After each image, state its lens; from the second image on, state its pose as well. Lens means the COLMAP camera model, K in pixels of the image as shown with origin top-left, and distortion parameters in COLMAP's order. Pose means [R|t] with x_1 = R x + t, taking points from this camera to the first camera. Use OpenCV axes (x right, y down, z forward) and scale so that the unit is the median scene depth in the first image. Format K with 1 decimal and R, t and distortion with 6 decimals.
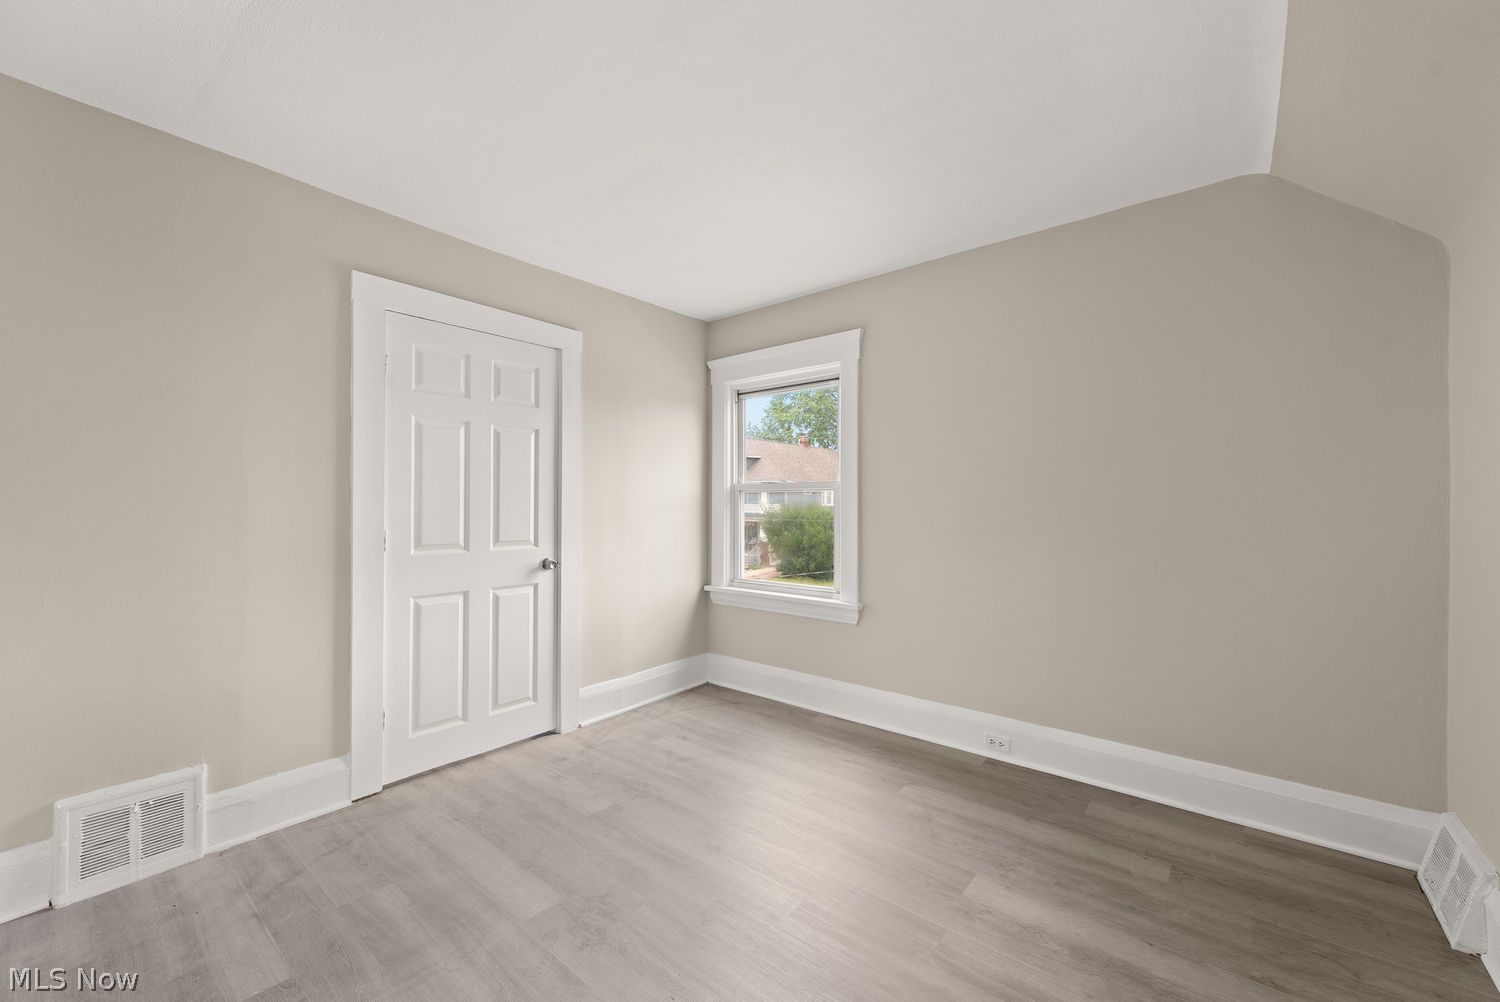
lens RADIAL K [[593.9, 0, 749.9], [0, 593.9, 506.6], [0, 0, 1]] dist [0.018068, -0.004619]
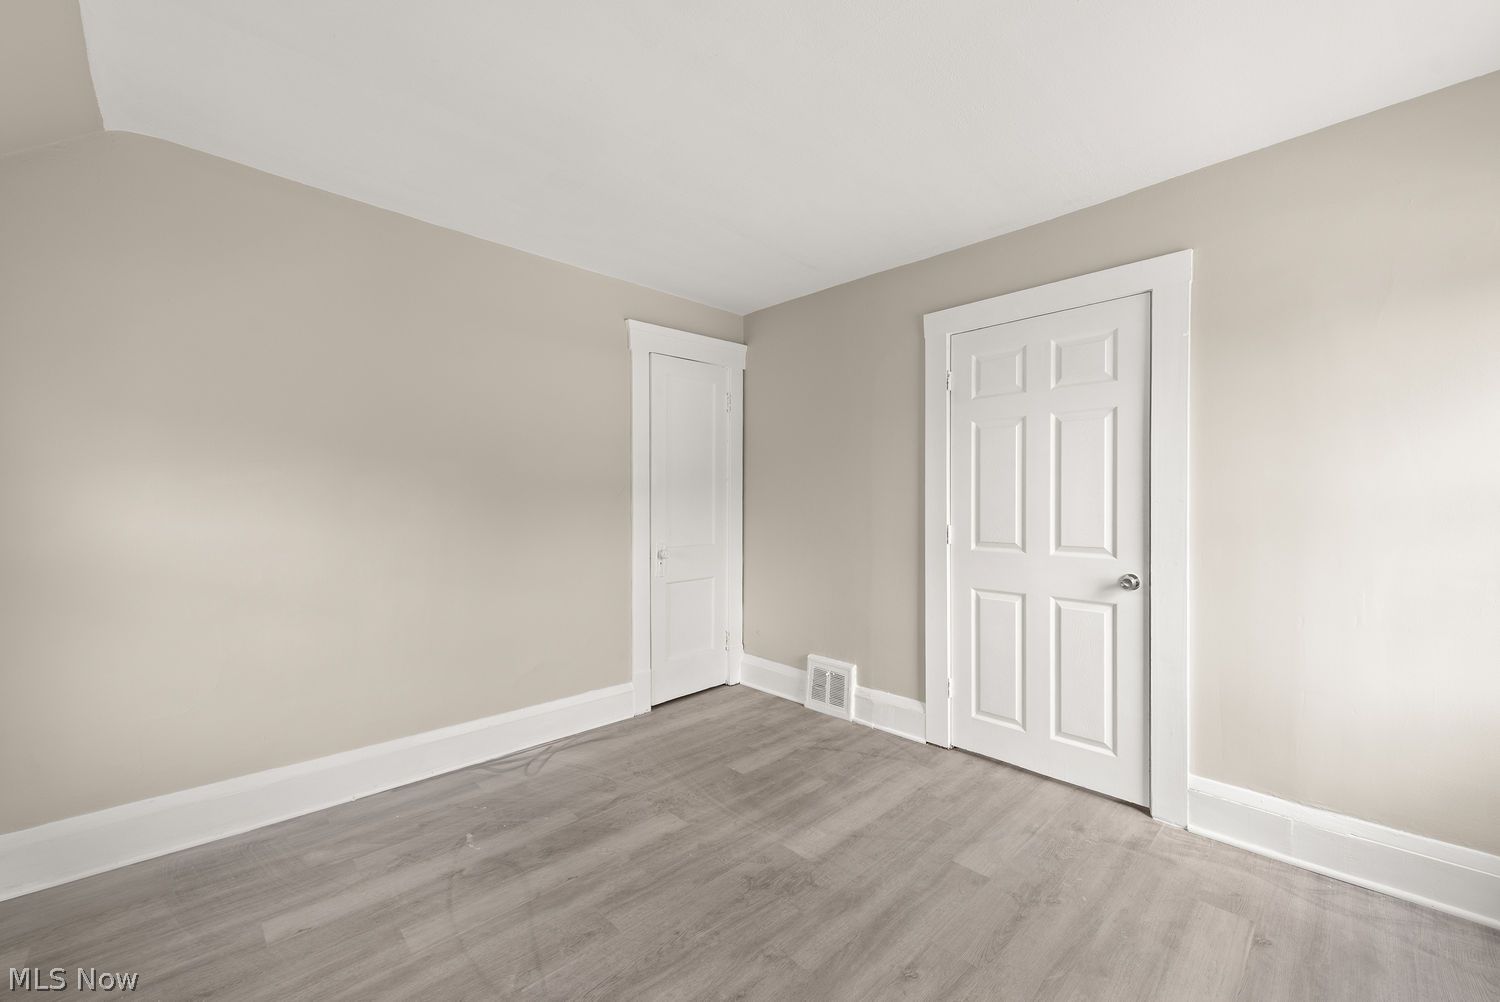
lens RADIAL K [[593.9, 0, 749.9], [0, 593.9, 506.6], [0, 0, 1]] dist [0.018068, -0.004619]
pose [[-0.110337, 0.005551, -0.993879, 0.575707], [-0.004630, 0.999971, 0.006099, -0.002405], [0.993883, 0.005275, -0.110308, 0.734629]]
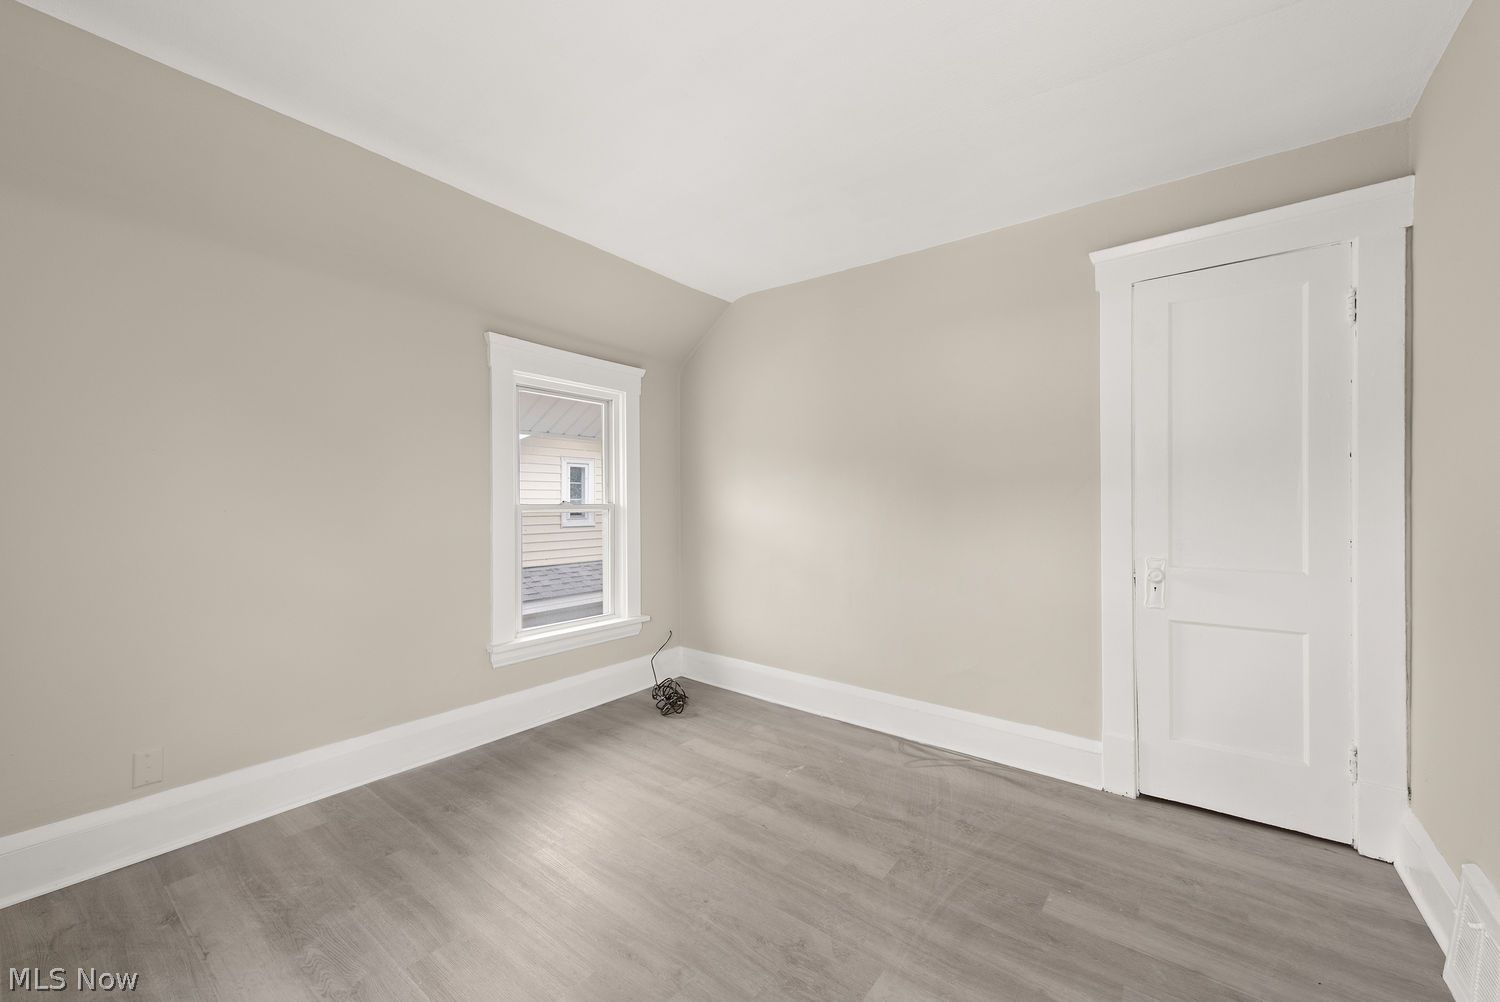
lens RADIAL K [[593.9, 0, 749.9], [0, 593.9, 506.6], [0, 0, 1]] dist [0.018068, -0.004619]
pose [[-0.999465, -0.006249, -0.032103, -0.102265], [-0.006784, 0.999840, 0.016568, 0.000105], [0.031995, 0.016776, -0.999347, 1.281100]]
